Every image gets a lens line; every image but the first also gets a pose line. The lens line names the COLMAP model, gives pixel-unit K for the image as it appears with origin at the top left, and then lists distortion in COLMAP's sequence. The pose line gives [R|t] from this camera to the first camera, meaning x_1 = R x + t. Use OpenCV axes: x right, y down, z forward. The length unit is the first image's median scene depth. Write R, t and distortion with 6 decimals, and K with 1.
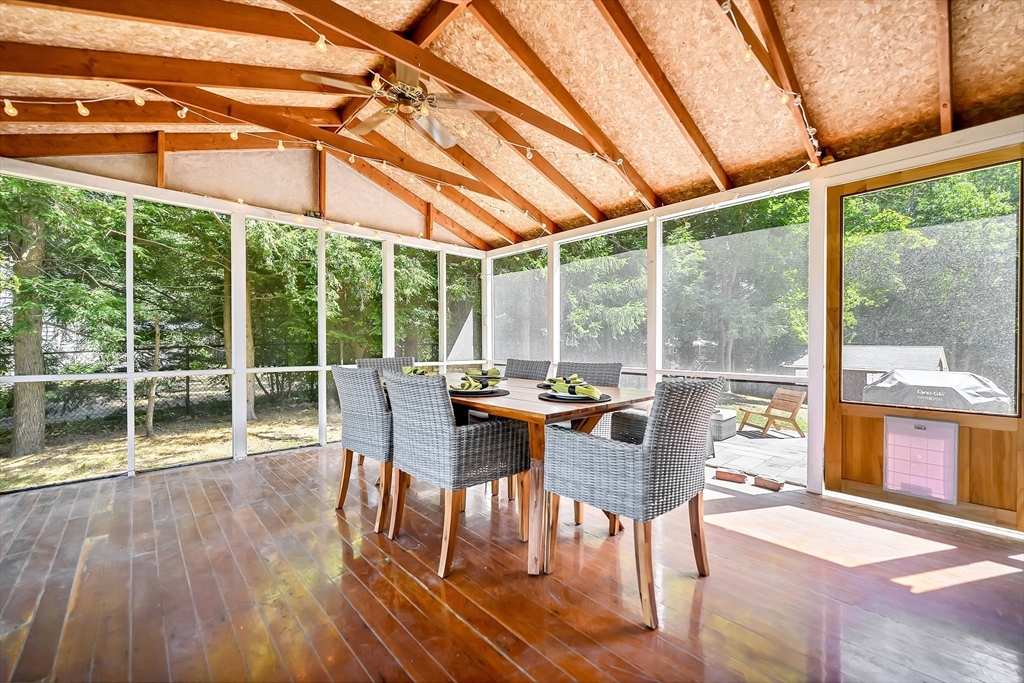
lens RADIAL K [[424.4, 0, 514.3], [0, 424.4, 341.6], [0, 0, 1]] dist [0.000052, 0.000058]
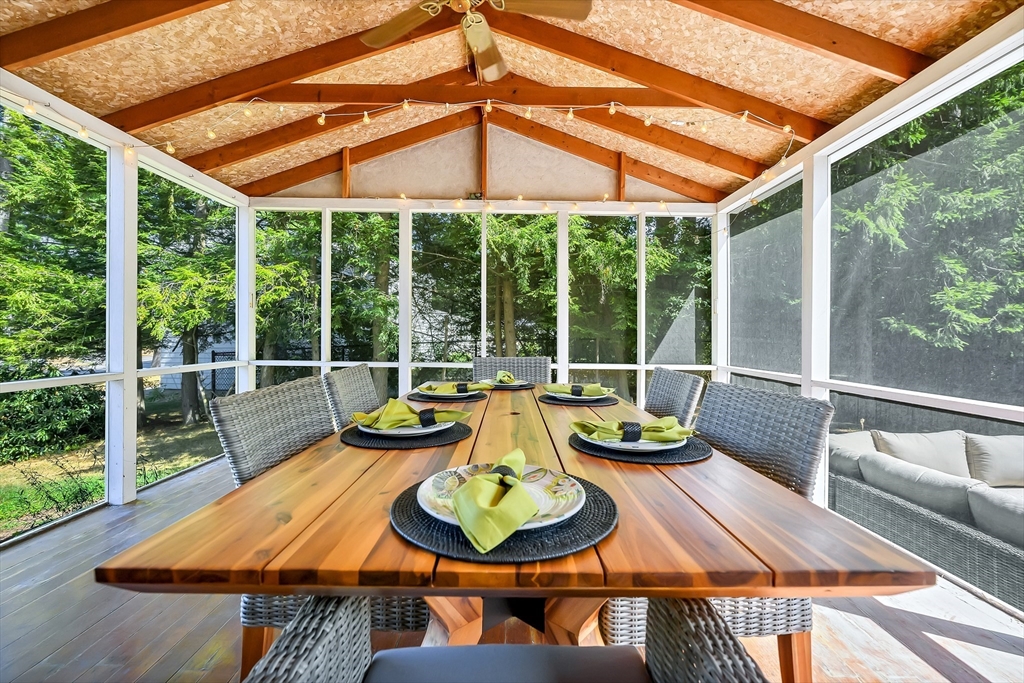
lens RADIAL K [[424.4, 0, 514.3], [0, 424.4, 341.6], [0, 0, 1]] dist [0.000052, 0.000058]
pose [[0.740616, 0.005019, -0.671910, 0.175092], [-0.003220, 0.999987, 0.003921, 0.005979], [0.671921, -0.000741, 0.740623, 0.334039]]
